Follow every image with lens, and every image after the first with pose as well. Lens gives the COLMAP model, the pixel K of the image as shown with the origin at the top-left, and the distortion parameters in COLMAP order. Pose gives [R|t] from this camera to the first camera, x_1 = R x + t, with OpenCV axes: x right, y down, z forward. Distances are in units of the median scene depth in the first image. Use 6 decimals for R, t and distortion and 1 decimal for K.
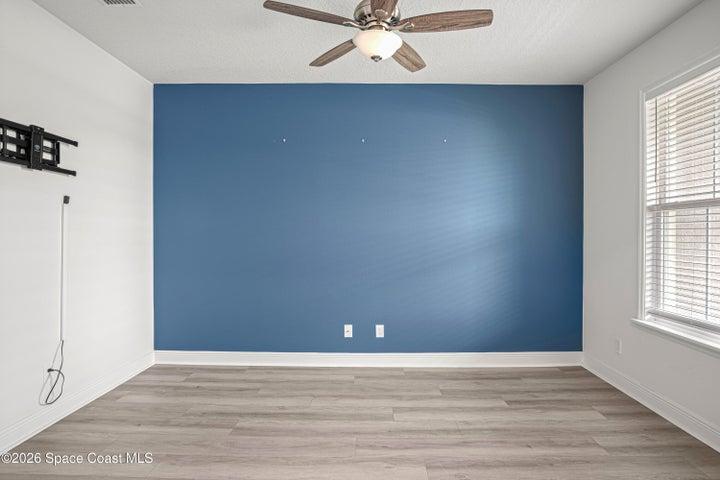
lens RADIAL K [[390.8, 0, 364.1], [0, 390.8, 238.9], [0, 0, 1]] dist [-0.029507, 0.003612]
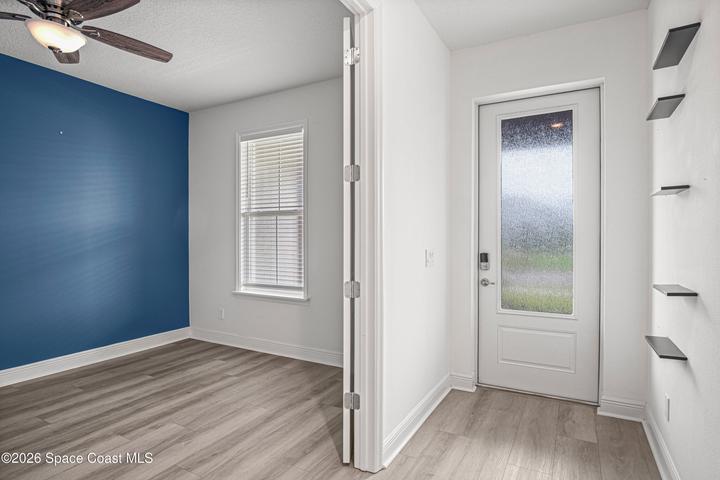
lens RADIAL K [[390.8, 0, 356.1], [0, 390.8, 239.1], [0, 0, 1]] dist [-0.029507, 0.003612]
pose [[0.486188, -0.003888, 0.873846, -0.359386], [0.007552, 0.999971, 0.000247, 0.017657], [-0.873822, 0.006479, 0.486203, -0.110523]]
